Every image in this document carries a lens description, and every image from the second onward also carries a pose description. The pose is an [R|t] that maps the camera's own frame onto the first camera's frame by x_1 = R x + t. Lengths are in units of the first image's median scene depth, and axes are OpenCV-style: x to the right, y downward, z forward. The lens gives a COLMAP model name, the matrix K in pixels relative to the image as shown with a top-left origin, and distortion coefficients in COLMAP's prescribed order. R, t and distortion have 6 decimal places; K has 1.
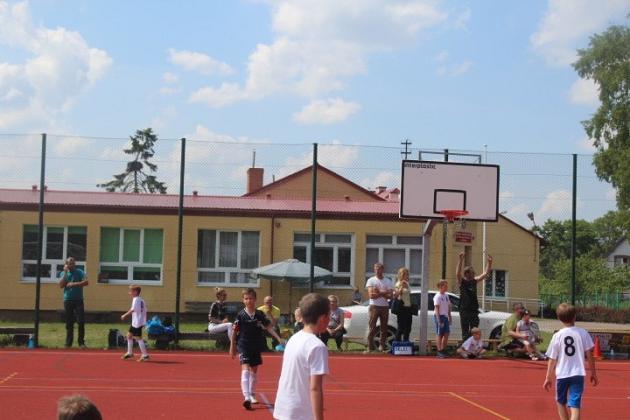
lens RADIAL K [[1072.8, 0, 317.0], [0, 1072.8, 188.4], [0, 0, 1]] dist [-0.018070, 0.090018]
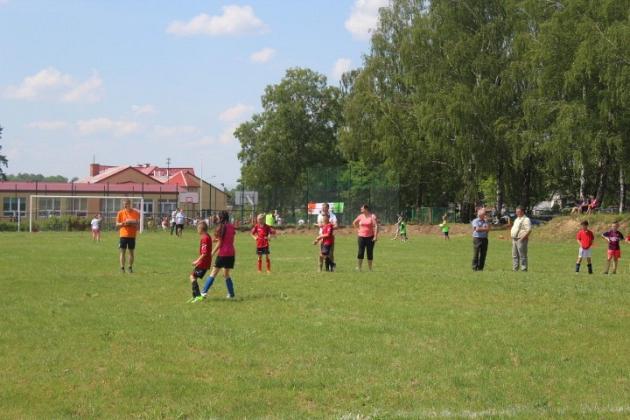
lens RADIAL K [[1247.5, 0, 331.6], [0, 1247.5, 209.7], [0, 0, 1]] dist [0.036041, 0.271918]
pose [[0.969164, -0.017259, 0.245809, -0.320676], [-0.002777, 0.996716, 0.080930, -0.196711], [-0.246399, -0.079117, 0.965934, -2.302890]]
